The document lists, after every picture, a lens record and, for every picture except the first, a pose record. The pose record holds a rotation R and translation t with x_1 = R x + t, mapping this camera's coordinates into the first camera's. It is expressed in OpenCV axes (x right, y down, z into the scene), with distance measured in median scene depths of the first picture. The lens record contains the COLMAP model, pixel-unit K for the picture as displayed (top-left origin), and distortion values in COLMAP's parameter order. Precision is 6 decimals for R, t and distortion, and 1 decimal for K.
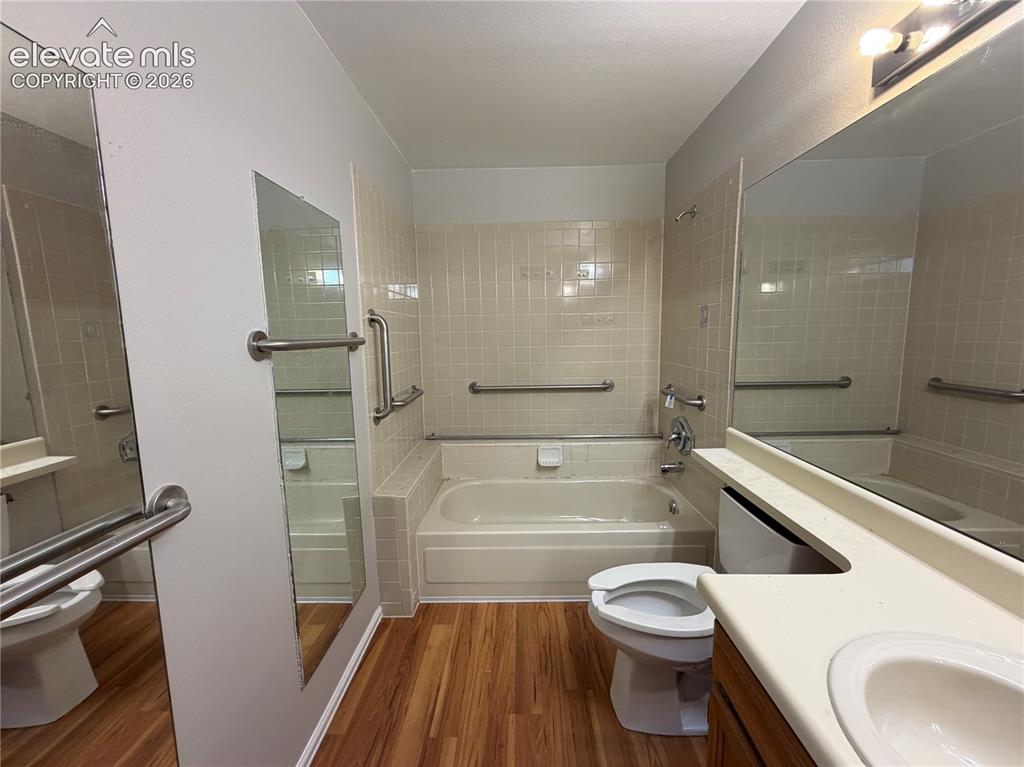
lens RADIAL K [[403.8, 0, 509.5], [0, 403.8, 385.8], [0, 0, 1]] dist [-0.007729, -0.000257]
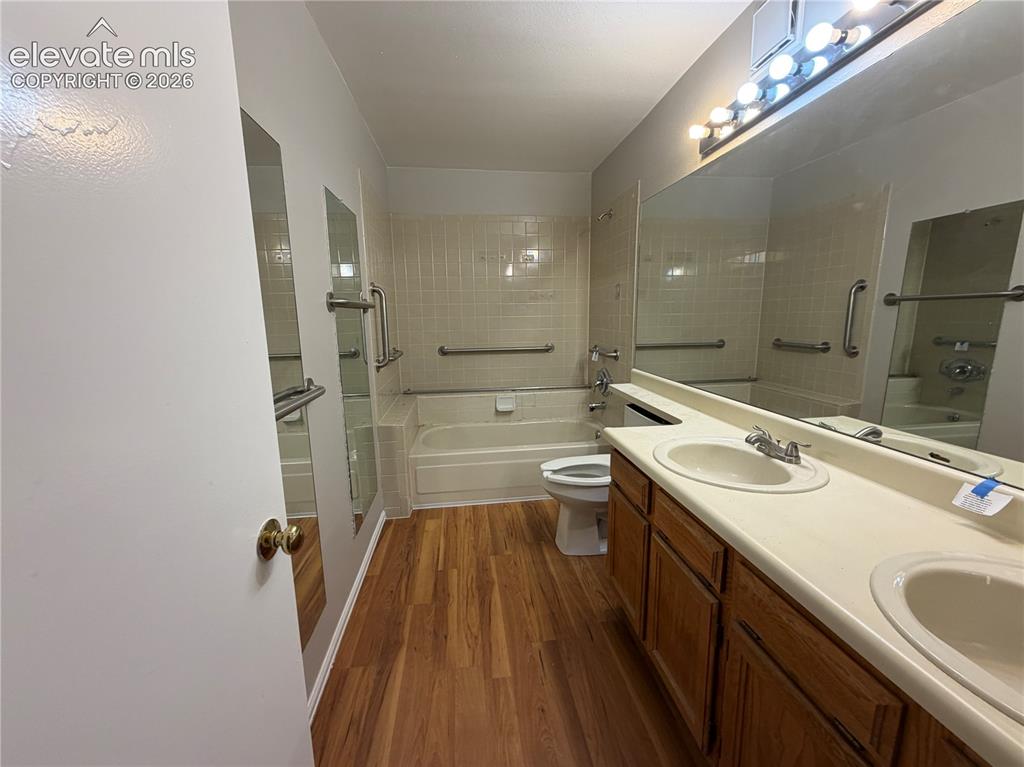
lens RADIAL K [[403.8, 0, 509.5], [0, 403.8, 385.8], [0, 0, 1]] dist [-0.007729, -0.000257]
pose [[0.989044, -0.022461, 0.145905, -0.093829], [0.016313, 0.998934, 0.043194, 0.085249], [-0.146719, -0.040340, 0.988355, -0.328464]]
